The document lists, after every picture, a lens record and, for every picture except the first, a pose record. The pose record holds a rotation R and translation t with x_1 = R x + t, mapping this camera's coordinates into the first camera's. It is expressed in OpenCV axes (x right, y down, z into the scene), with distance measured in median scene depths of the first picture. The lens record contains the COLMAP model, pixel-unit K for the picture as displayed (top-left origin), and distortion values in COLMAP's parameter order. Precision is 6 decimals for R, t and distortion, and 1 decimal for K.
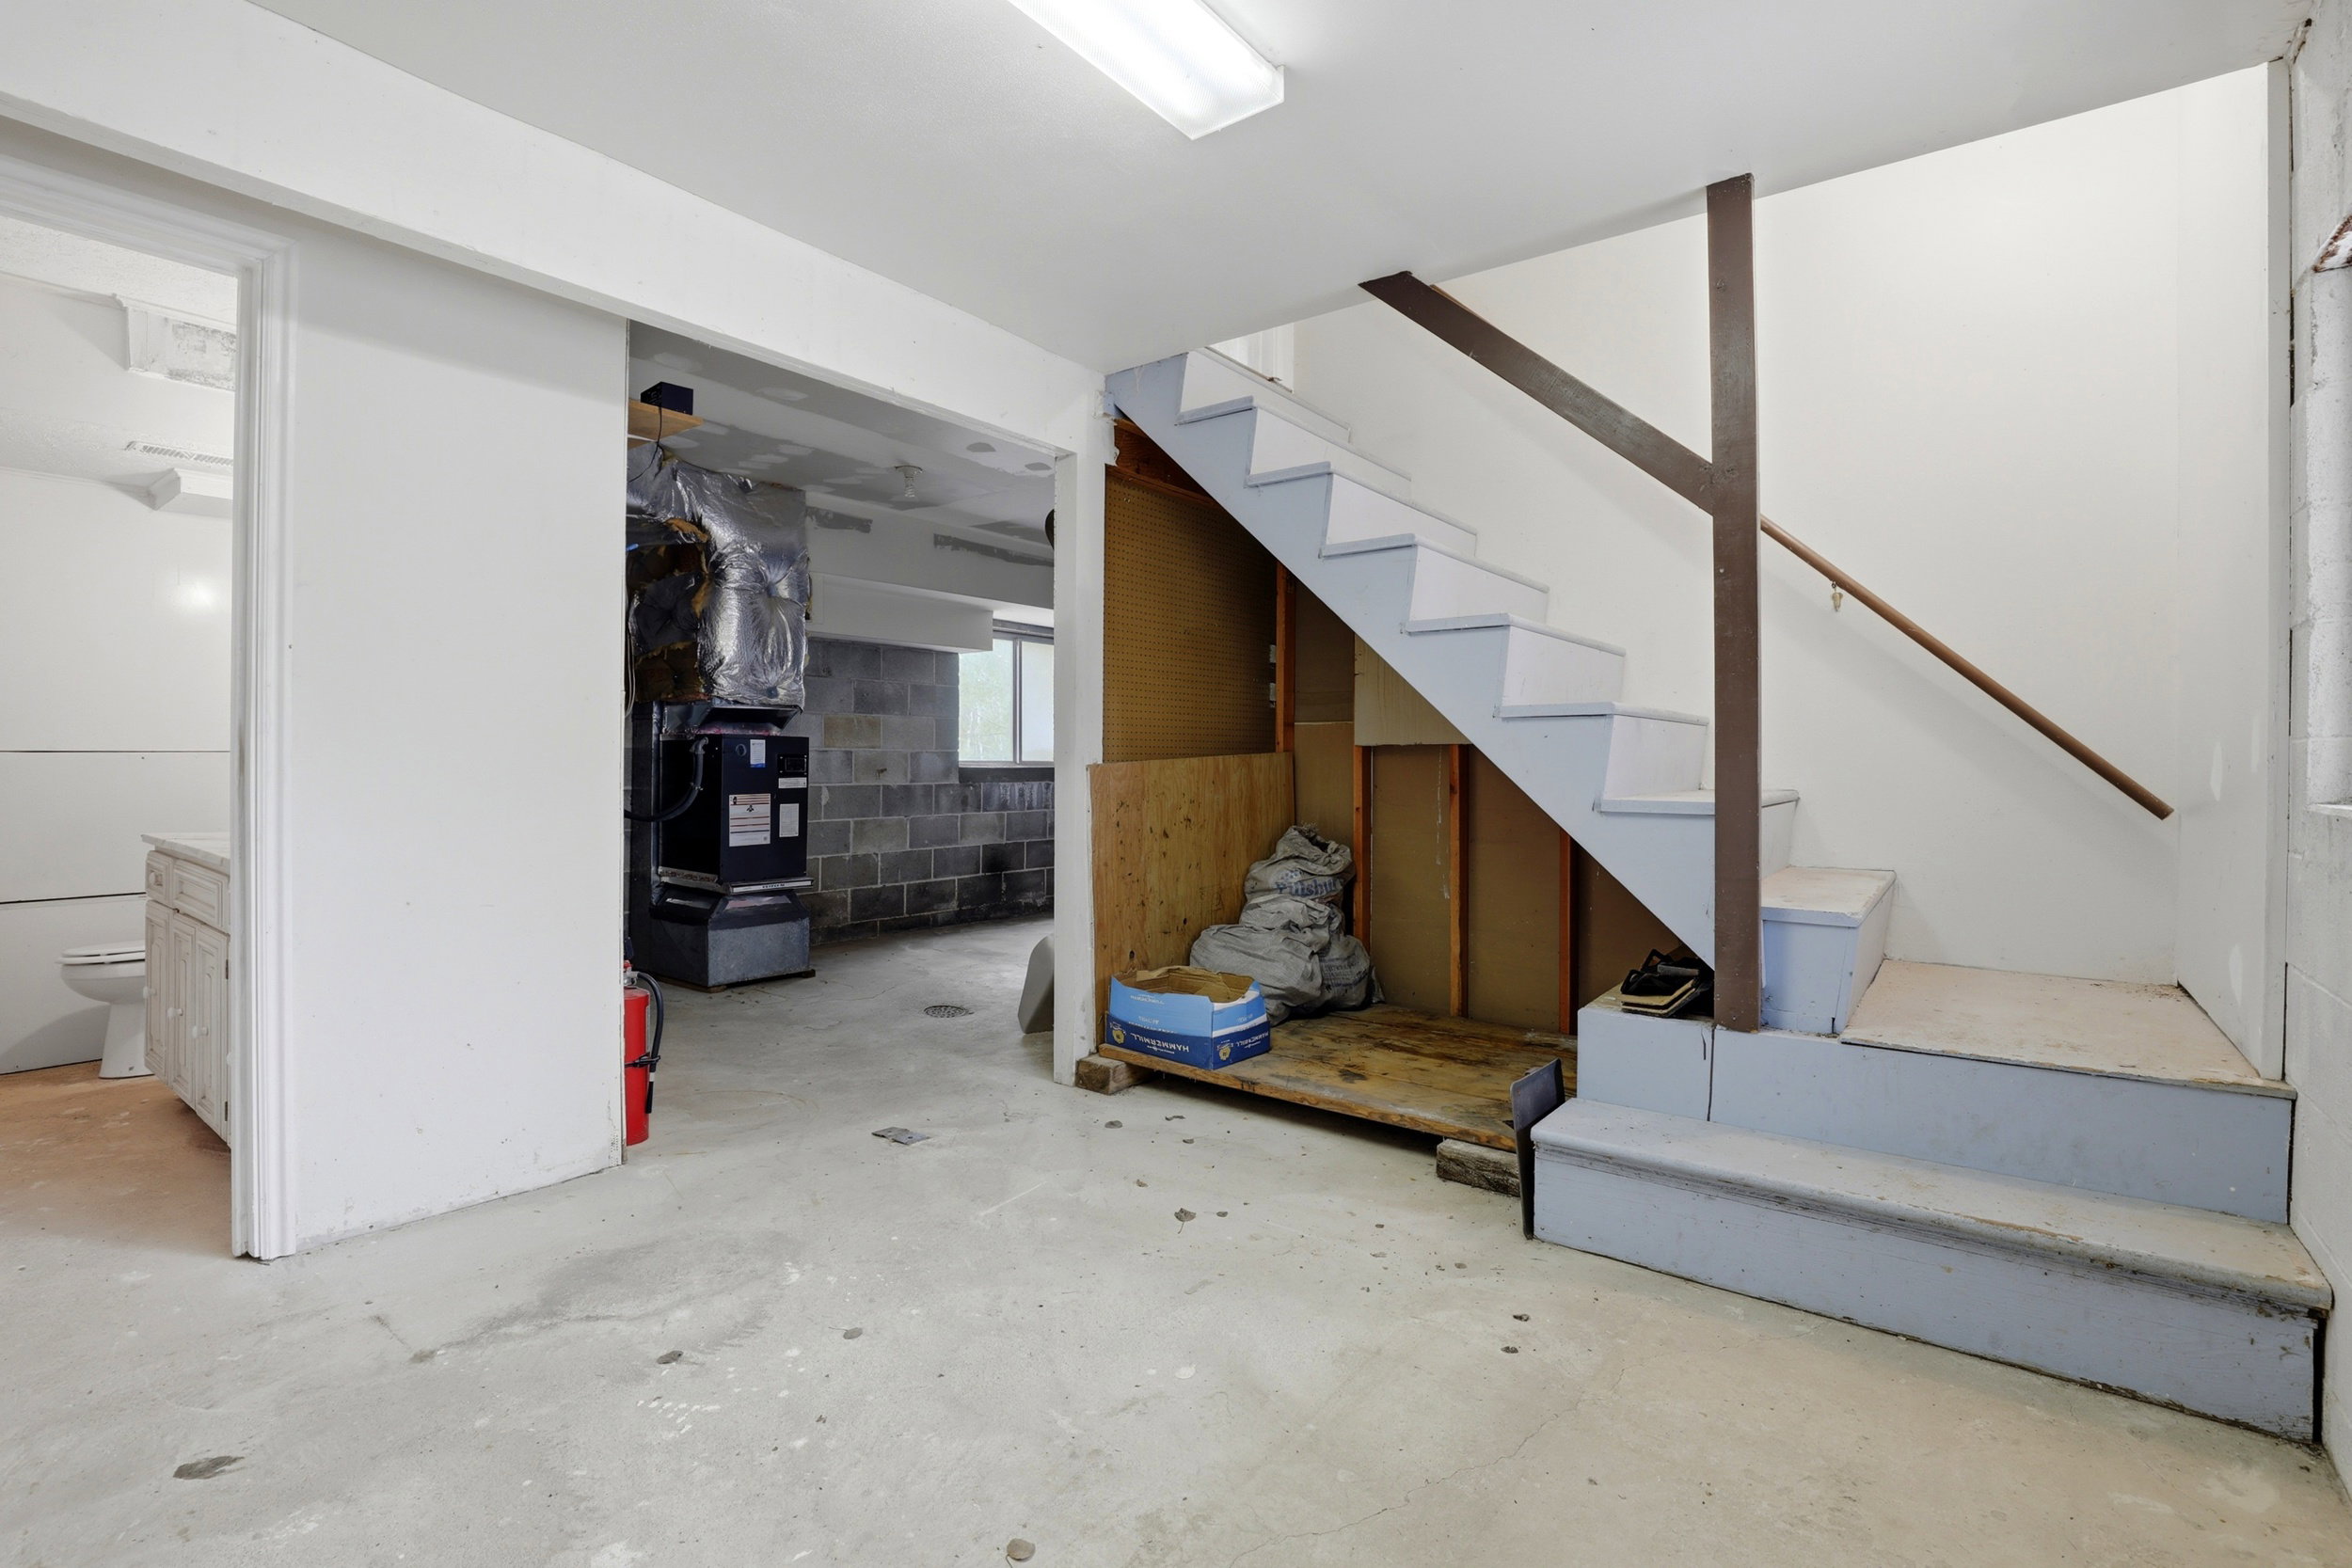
lens RADIAL K [[1104.2, 0, 1177.9], [0, 1104.2, 787.3], [0, 0, 1]] dist [-0.033556, 0.004696]
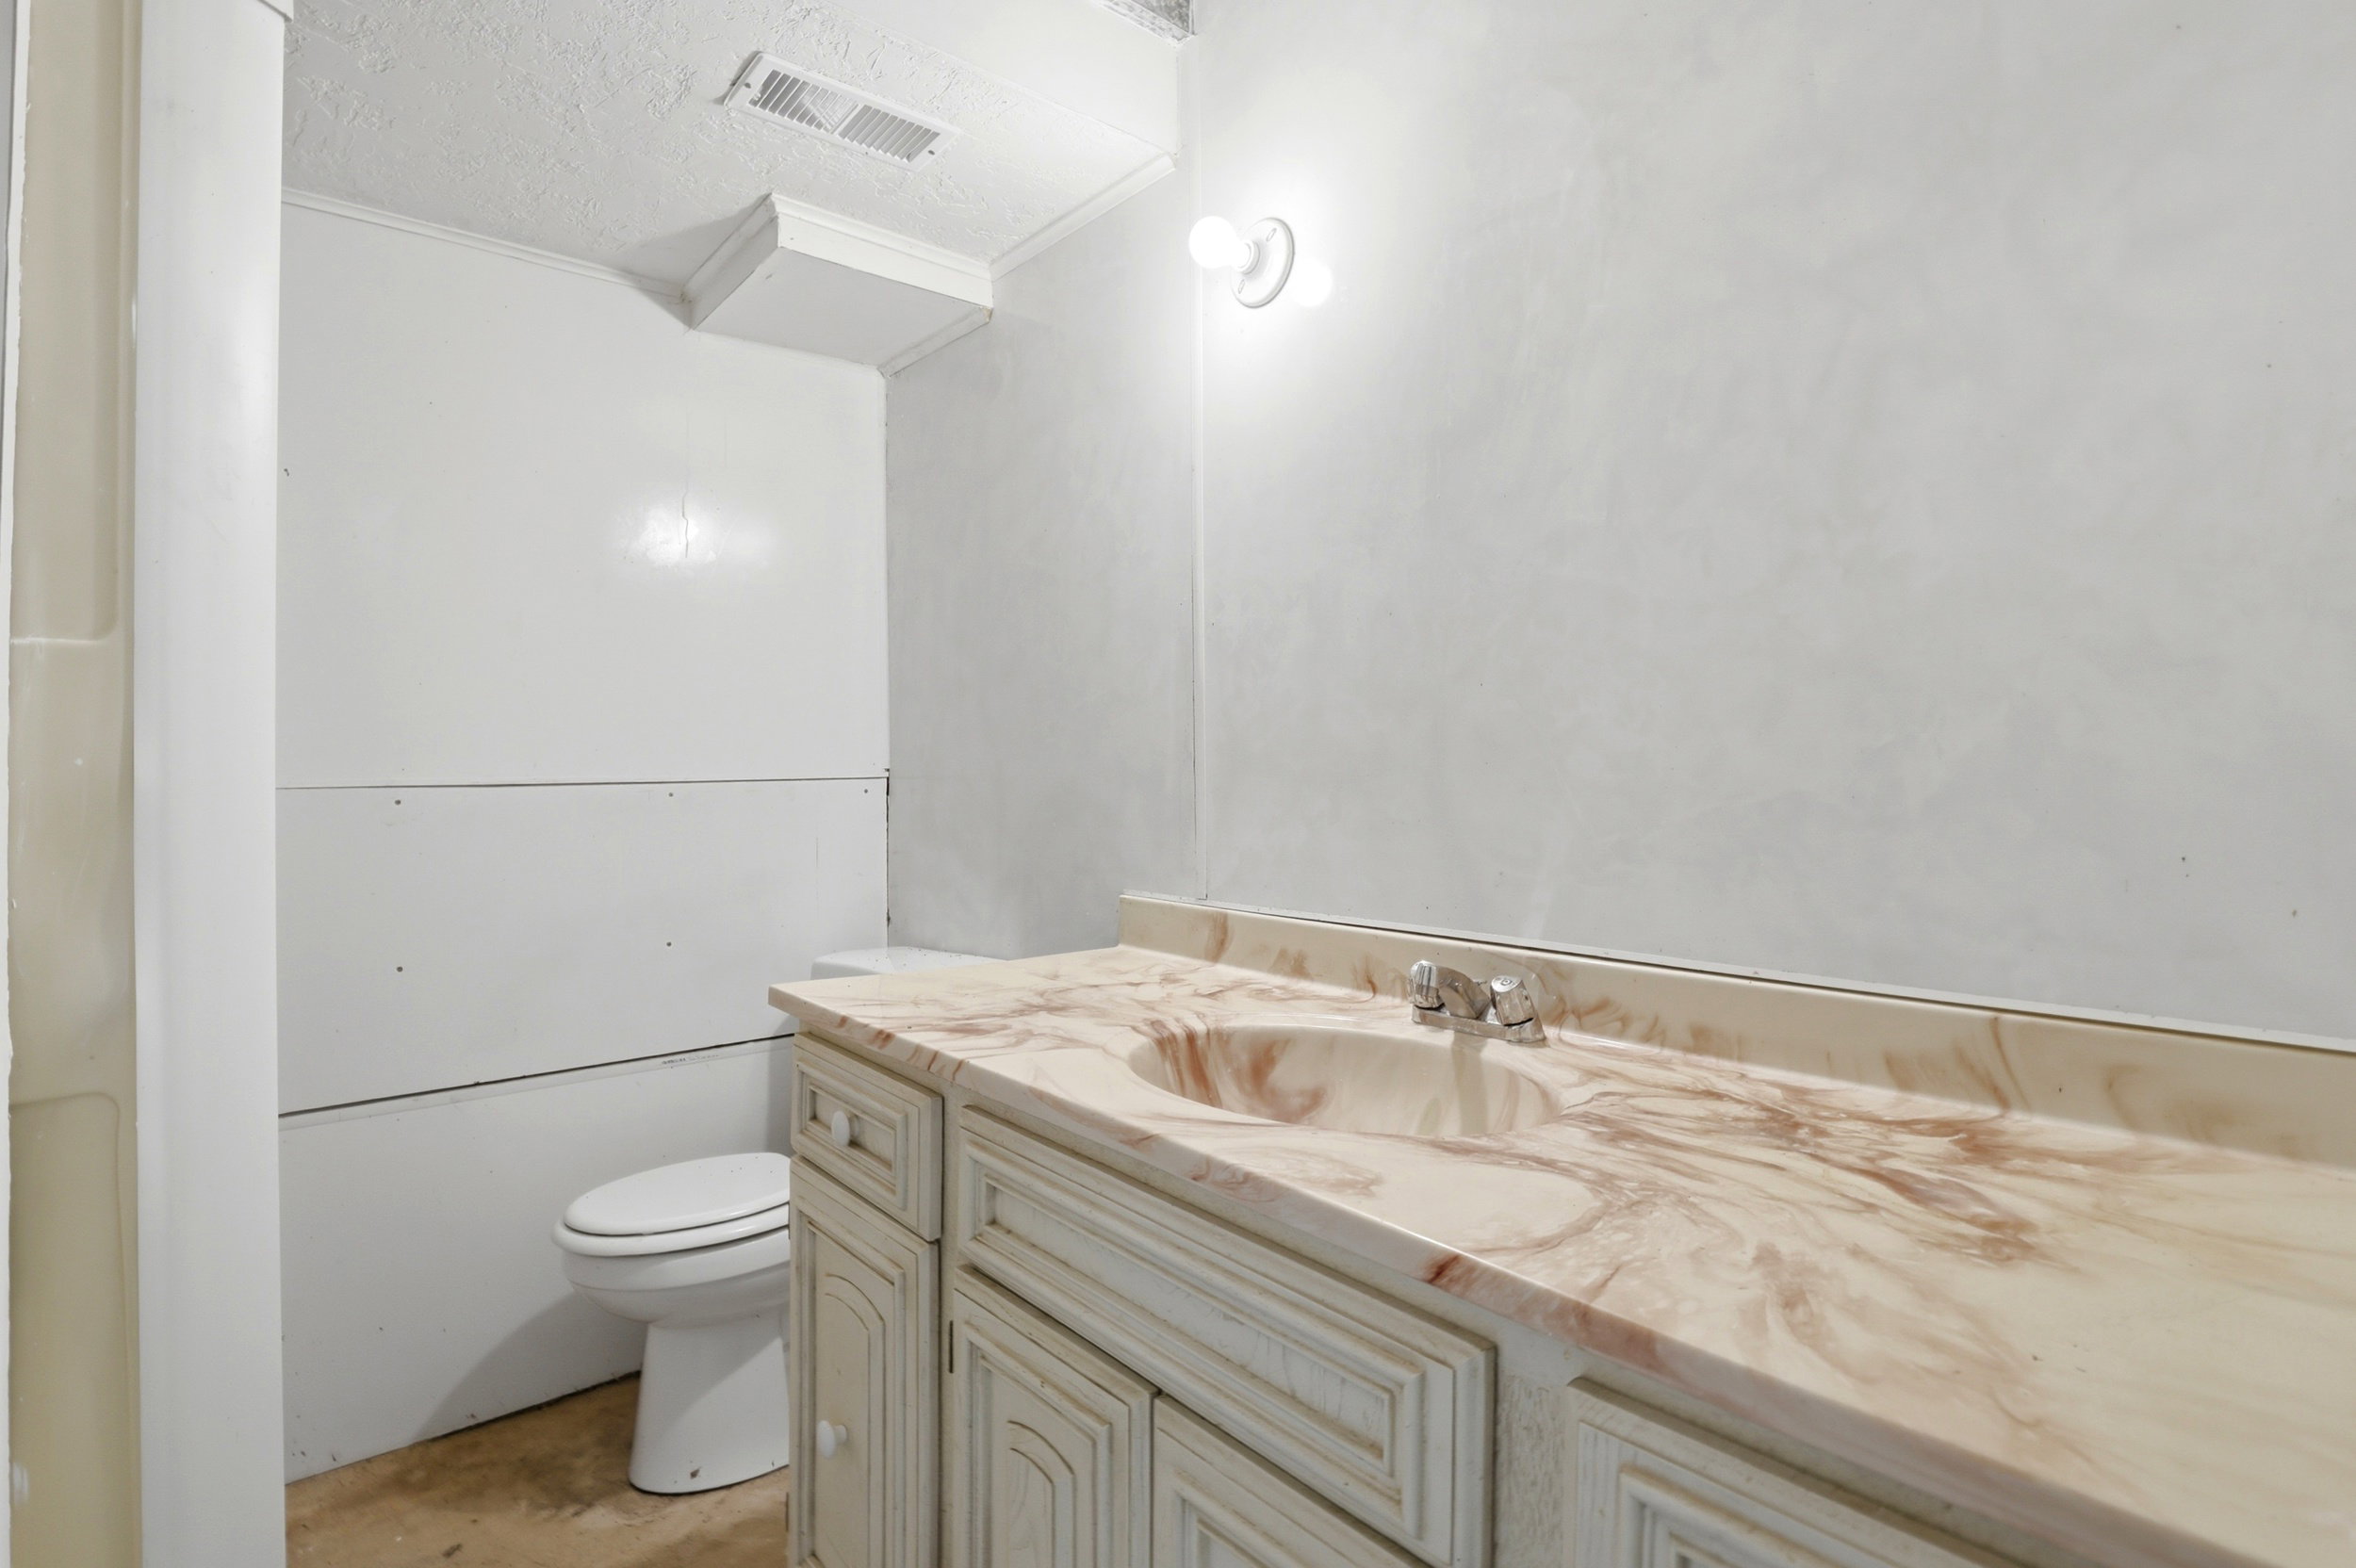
lens RADIAL K [[1106.1, 0, 1174.0], [0, 1106.1, 775.0], [0, 0, 1]] dist [-0.033556, 0.004696]
pose [[0.981403, -0.007506, -0.191812, -0.660902], [0.002954, 0.999707, -0.024005, -0.024742], [0.191937, 0.022992, 0.981138, 0.556682]]
